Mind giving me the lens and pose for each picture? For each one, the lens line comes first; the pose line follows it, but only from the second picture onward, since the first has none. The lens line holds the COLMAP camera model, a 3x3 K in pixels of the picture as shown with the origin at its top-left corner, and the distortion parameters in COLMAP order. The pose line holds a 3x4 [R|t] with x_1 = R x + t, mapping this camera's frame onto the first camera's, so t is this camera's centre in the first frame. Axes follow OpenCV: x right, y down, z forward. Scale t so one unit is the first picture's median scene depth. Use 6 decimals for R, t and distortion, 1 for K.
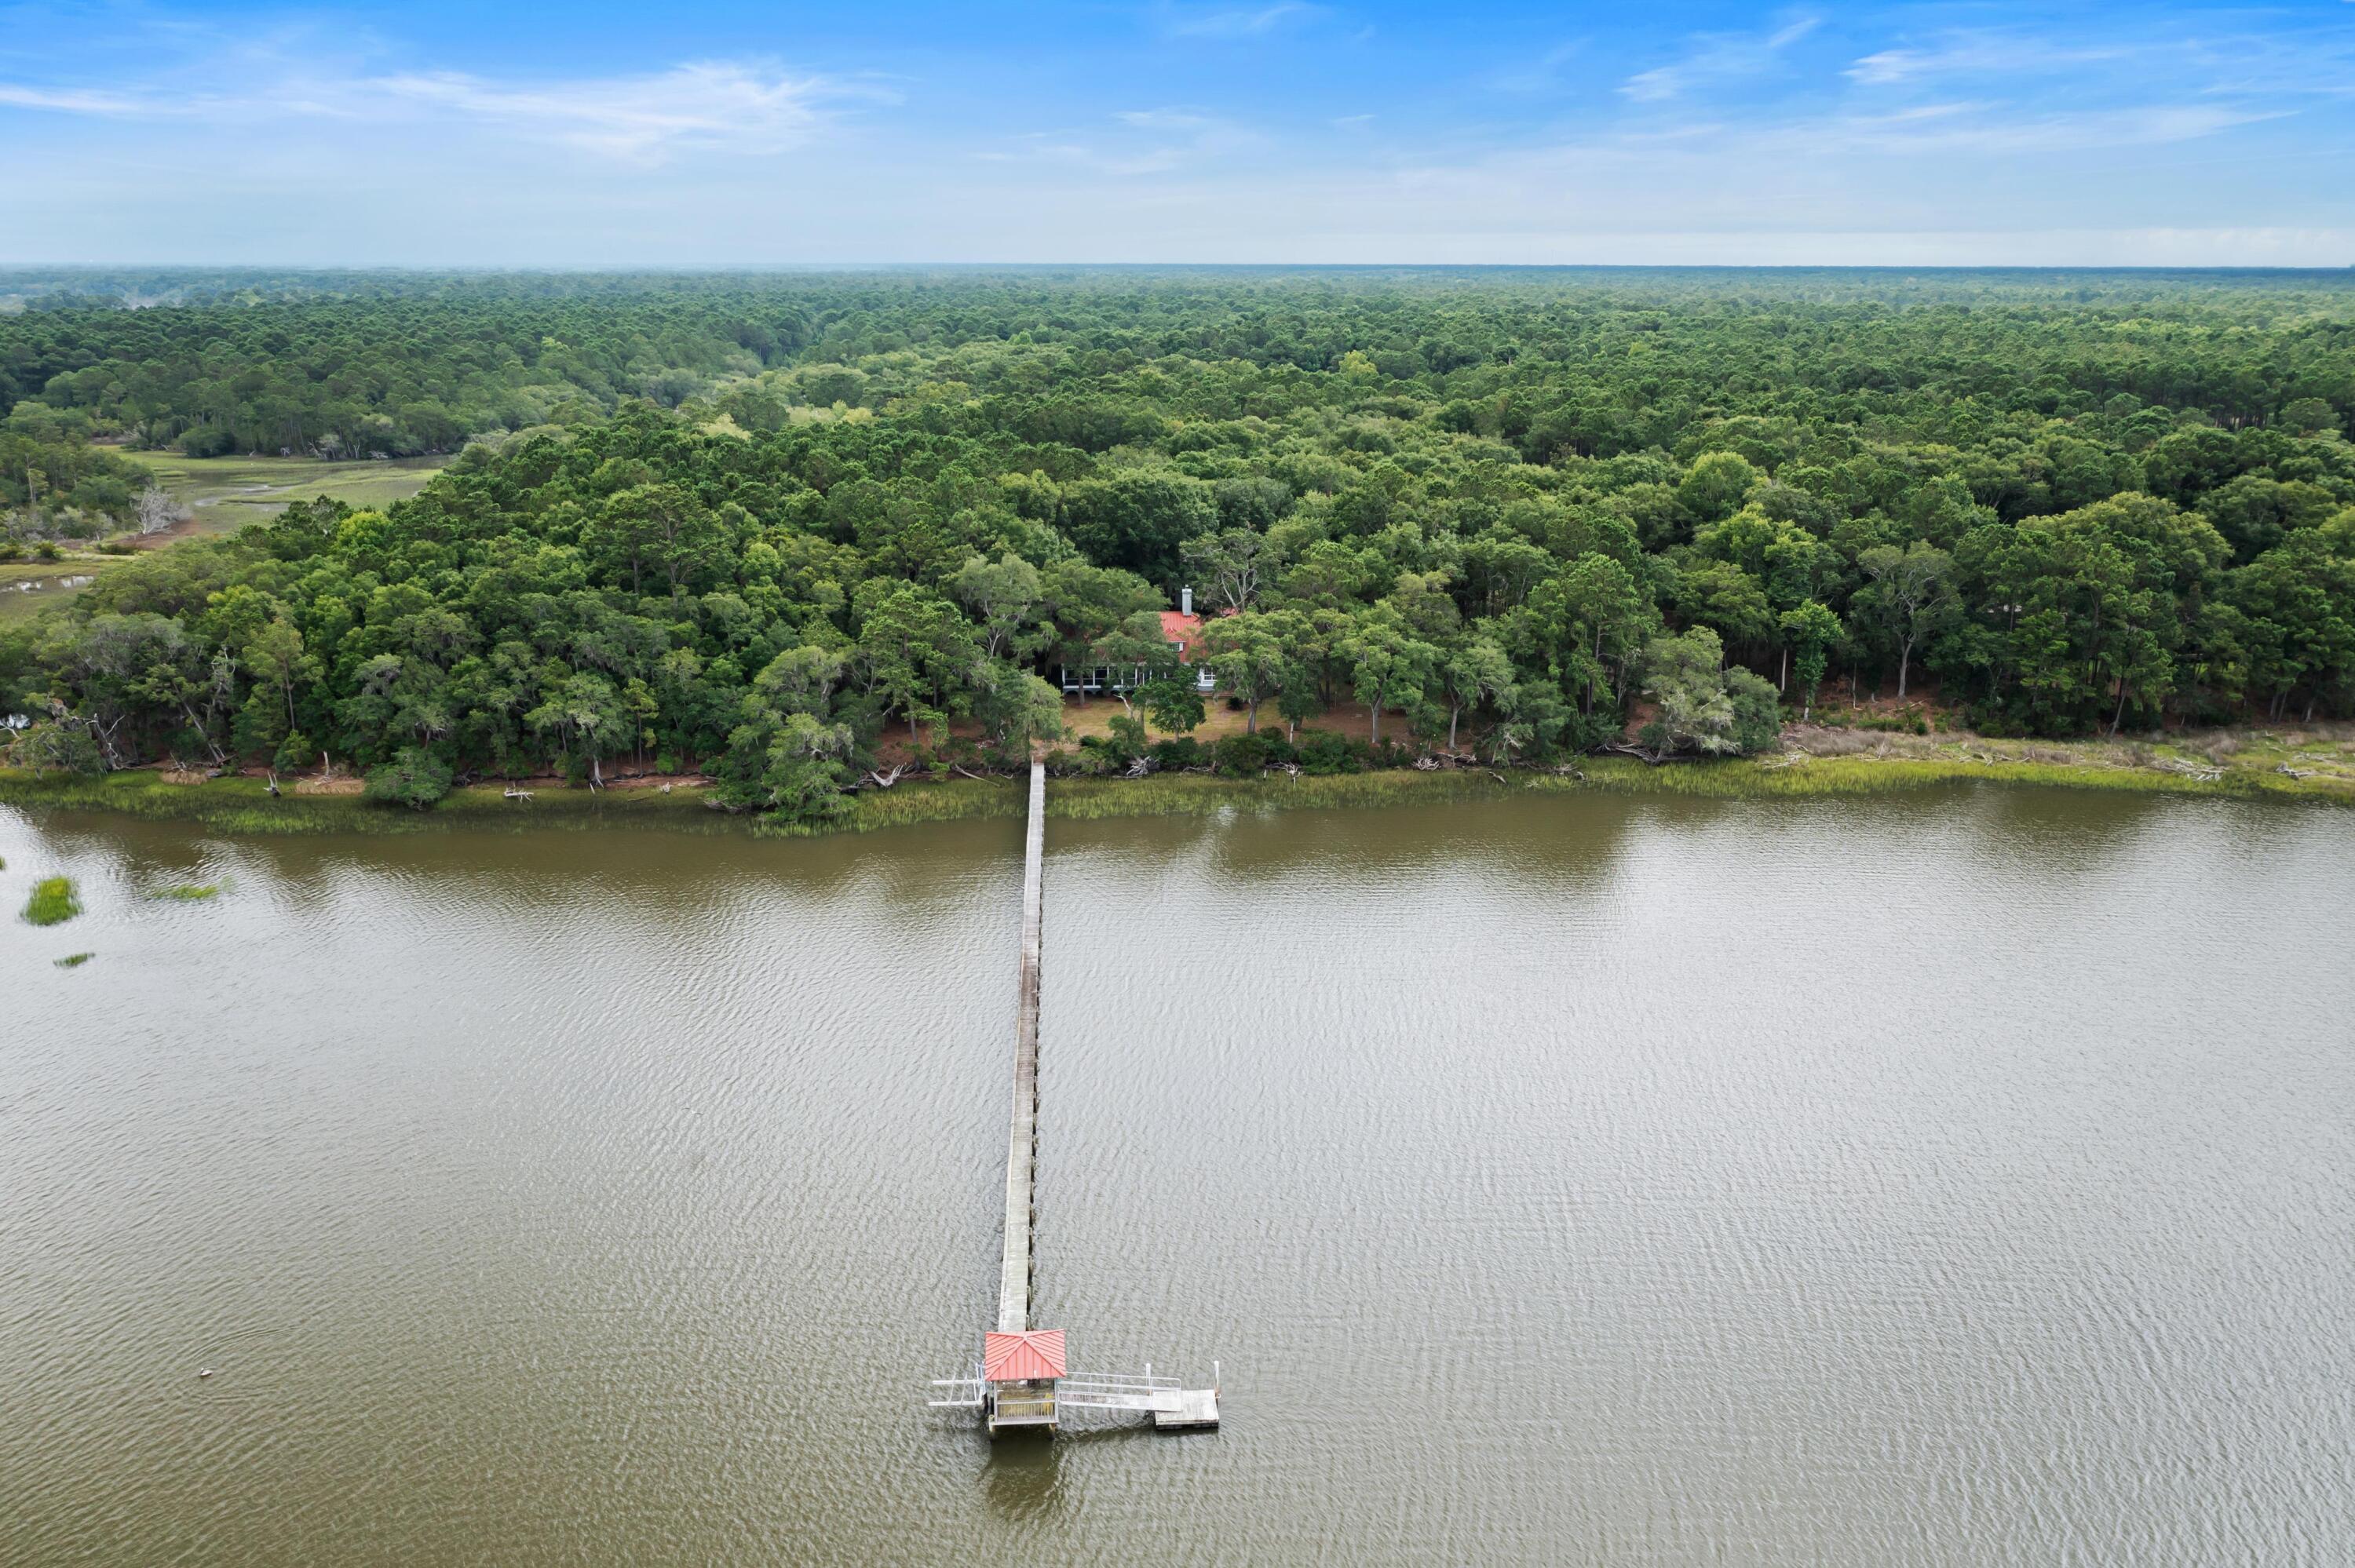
lens RADIAL K [[1904.2, 0, 1177.5], [0, 1904.2, 784.0], [0, 0, 1]] dist [0.002685, 0.012424]
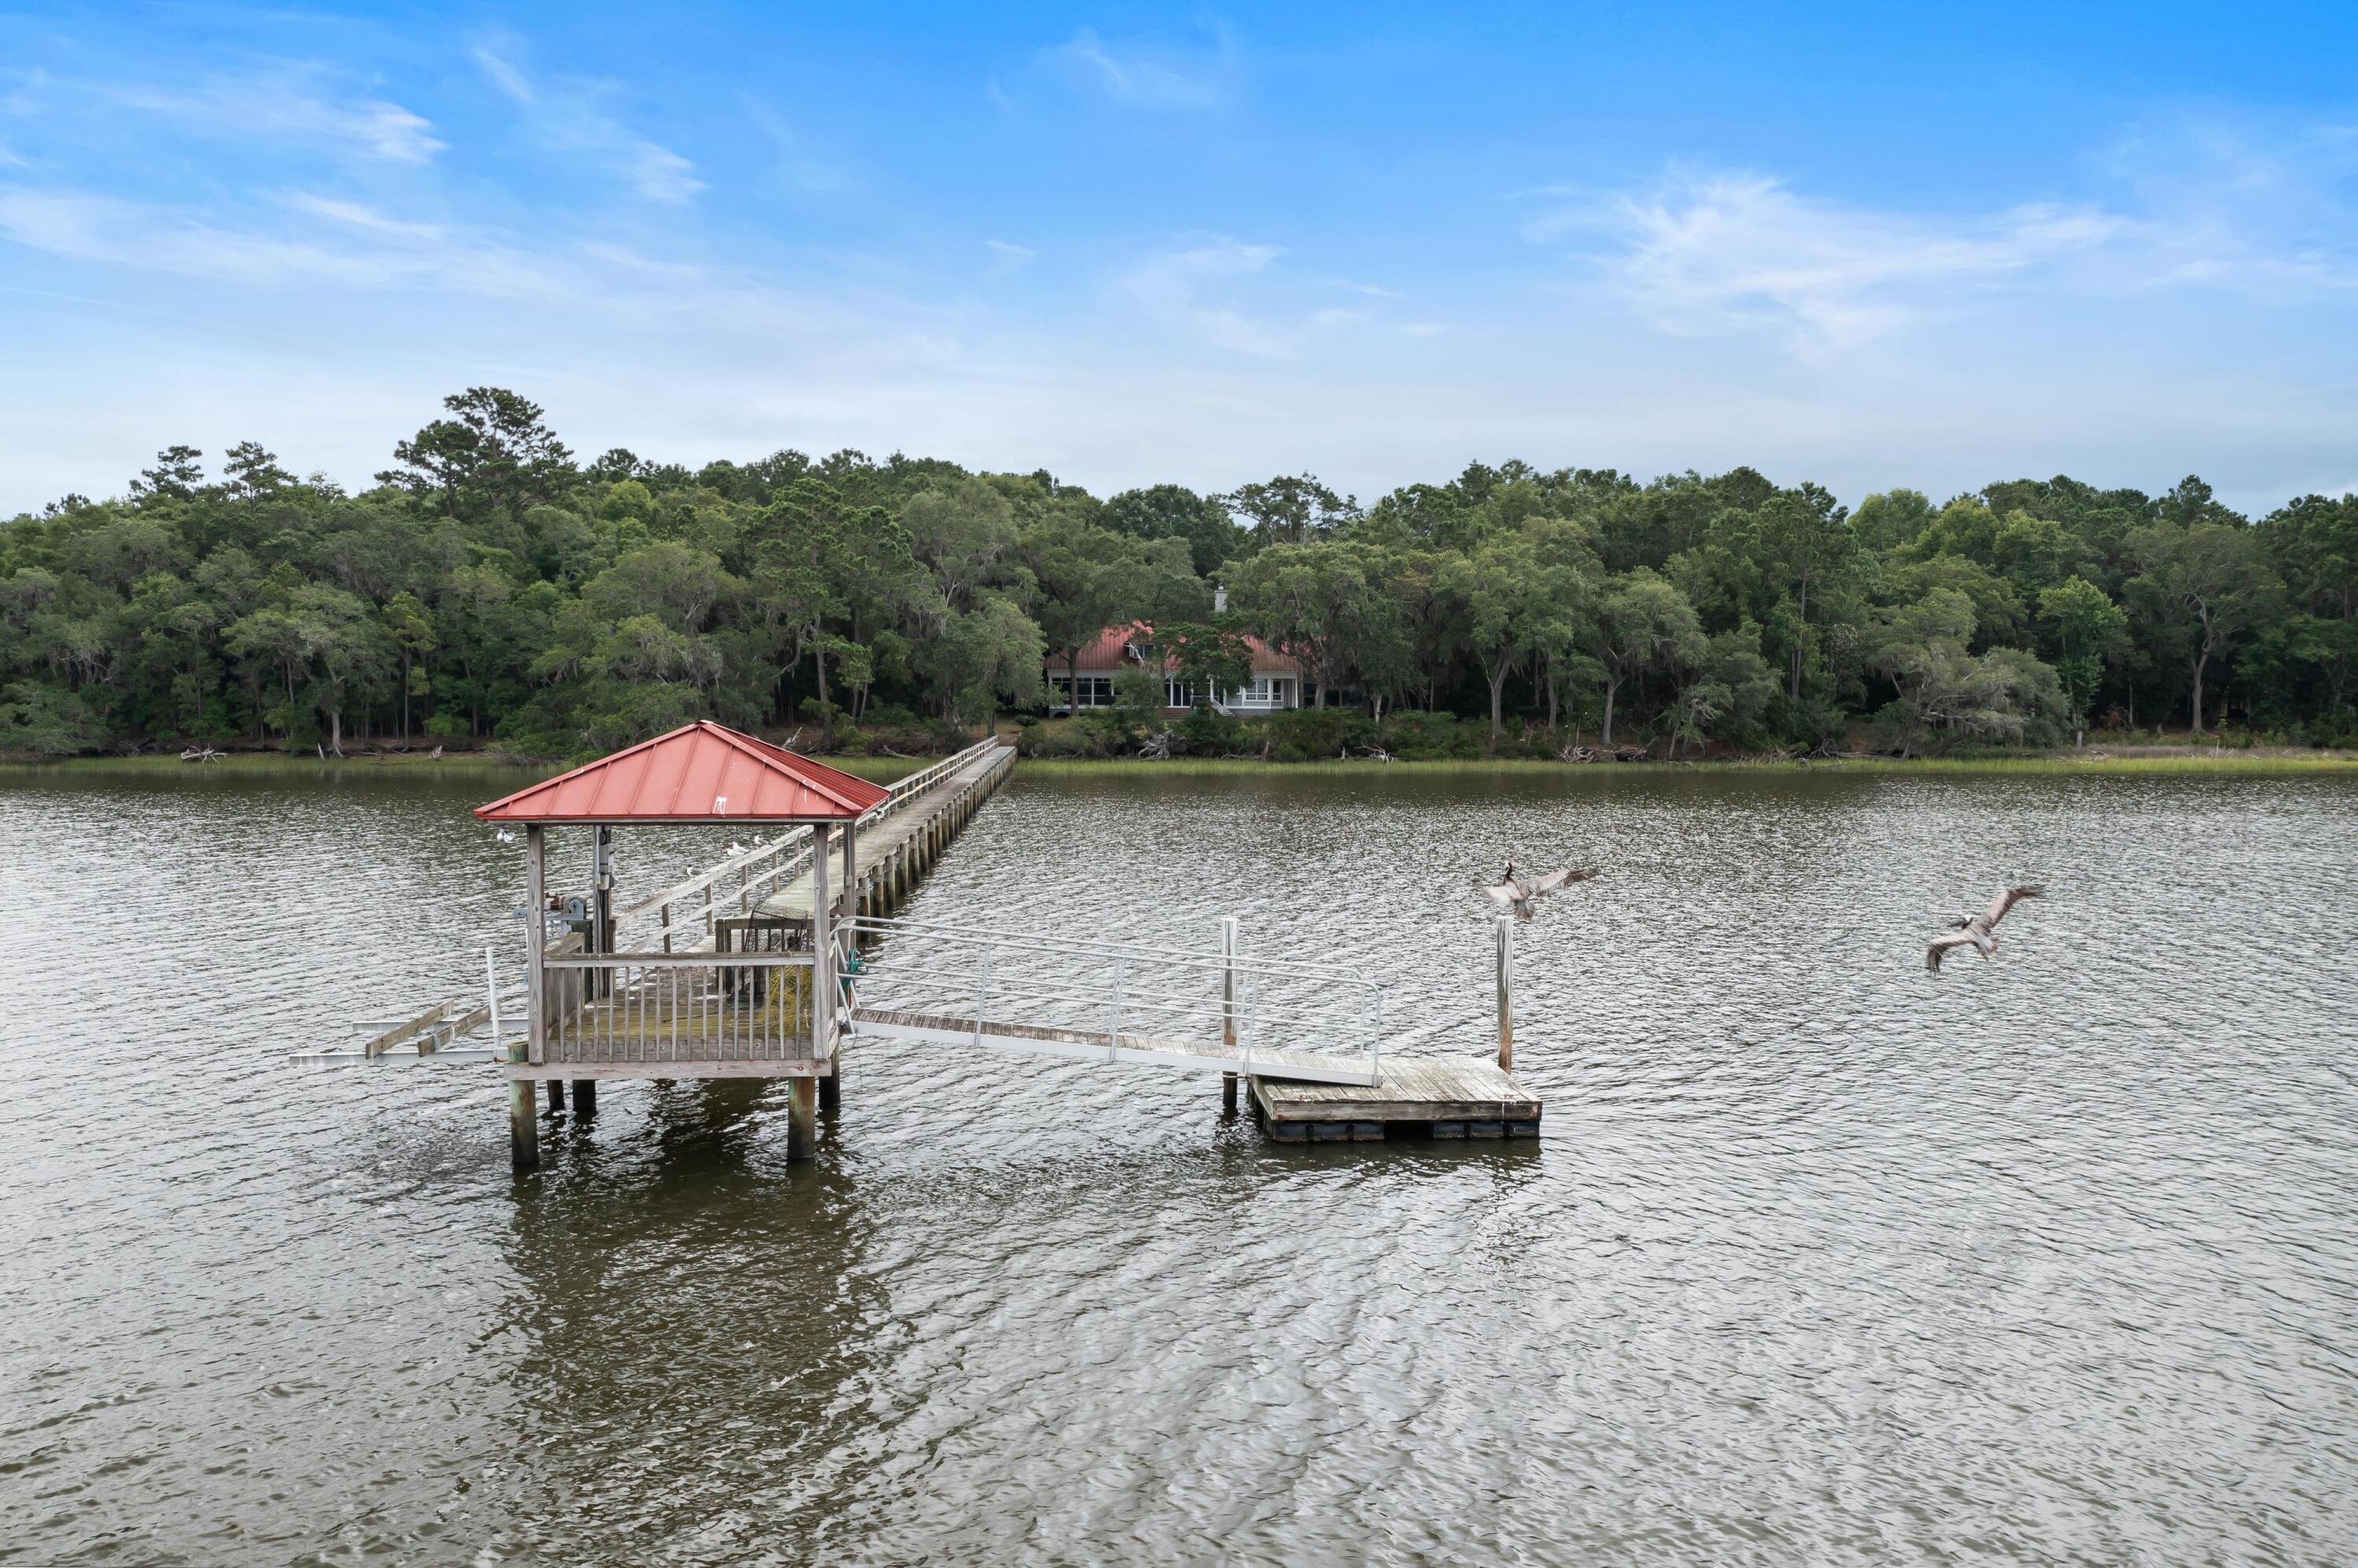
lens RADIAL K [[1887.6, 0, 1245.4], [0, 1887.6, 783.3], [0, 0, 1]] dist [0.000356, -0.002581]
pose [[0.999448, 0.004834, 0.032879, -0.010674], [0.003121, 0.971342, -0.237666, 0.163793], [-0.033086, 0.237637, 0.970790, 0.354049]]
